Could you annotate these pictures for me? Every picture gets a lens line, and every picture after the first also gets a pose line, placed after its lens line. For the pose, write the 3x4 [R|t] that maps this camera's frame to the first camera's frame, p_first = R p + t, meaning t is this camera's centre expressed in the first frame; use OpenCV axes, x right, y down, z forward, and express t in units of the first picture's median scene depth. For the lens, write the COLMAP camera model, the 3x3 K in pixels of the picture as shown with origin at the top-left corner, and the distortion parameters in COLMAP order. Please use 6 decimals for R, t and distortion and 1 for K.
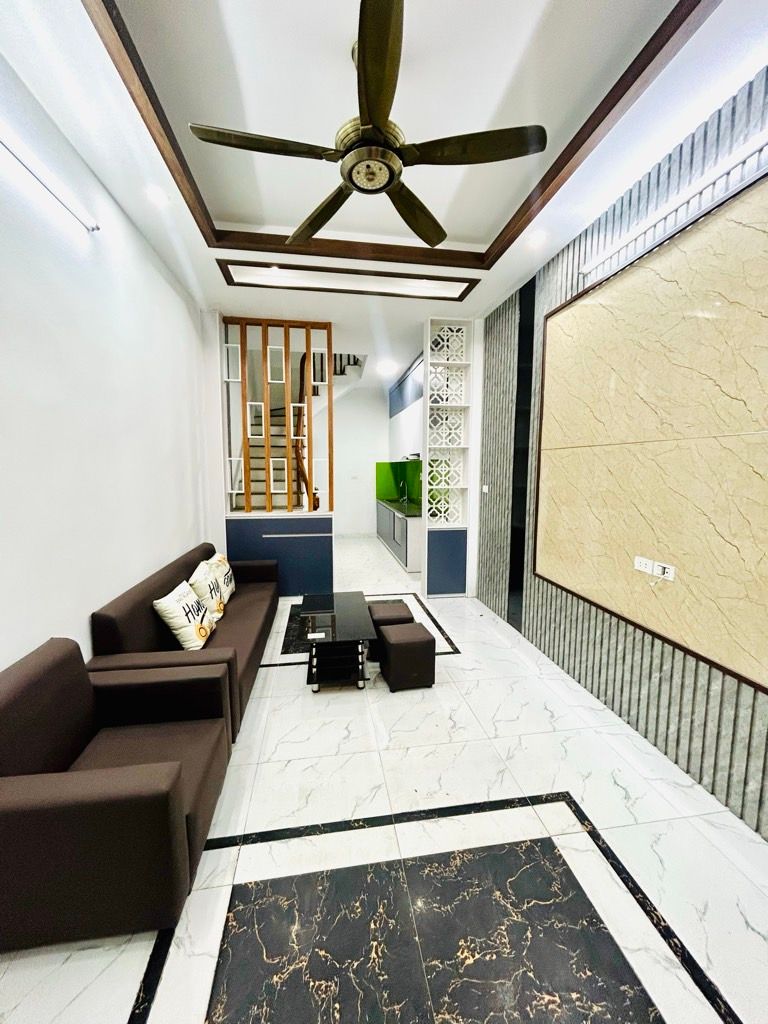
lens RADIAL K [[413.9, 0, 384.0], [0, 413.9, 513.8], [0, 0, 1]] dist [0.002710, 0.000279]
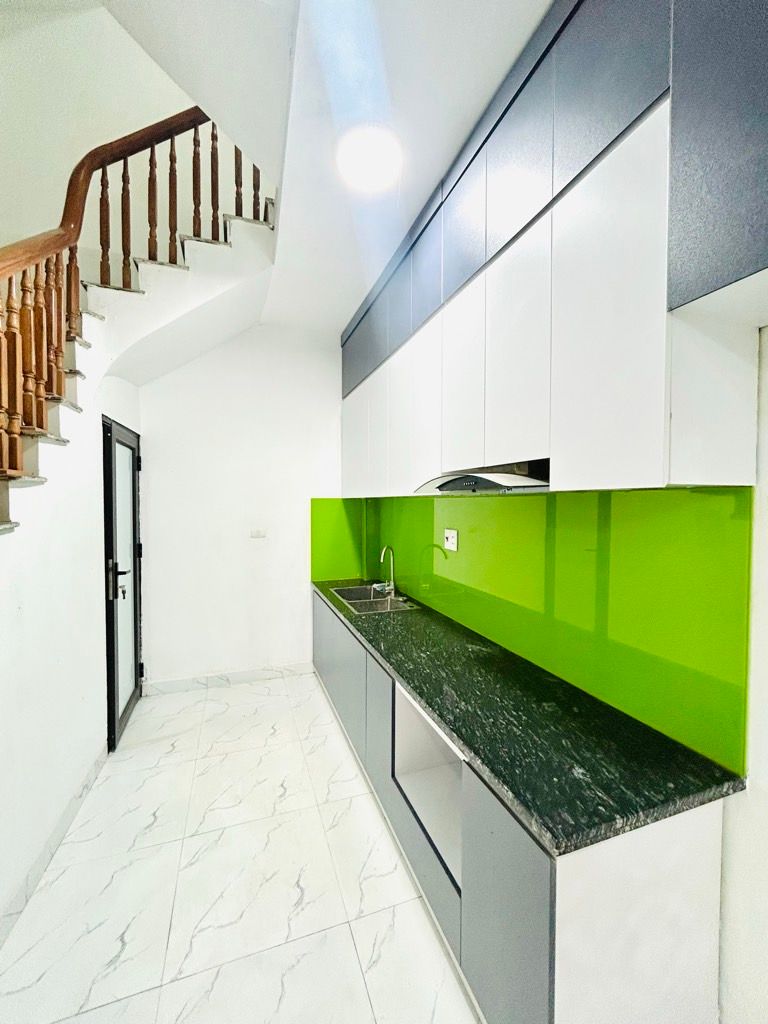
lens RADIAL K [[413.9, 0, 384.0], [0, 413.9, 513.8], [0, 0, 1]] dist [0.002710, 0.000279]
pose [[0.981047, 0.004103, 0.193728, -0.076668], [0.011832, 0.996642, -0.081026, -0.200568], [-0.193410, 0.081783, 0.977703, 1.581409]]
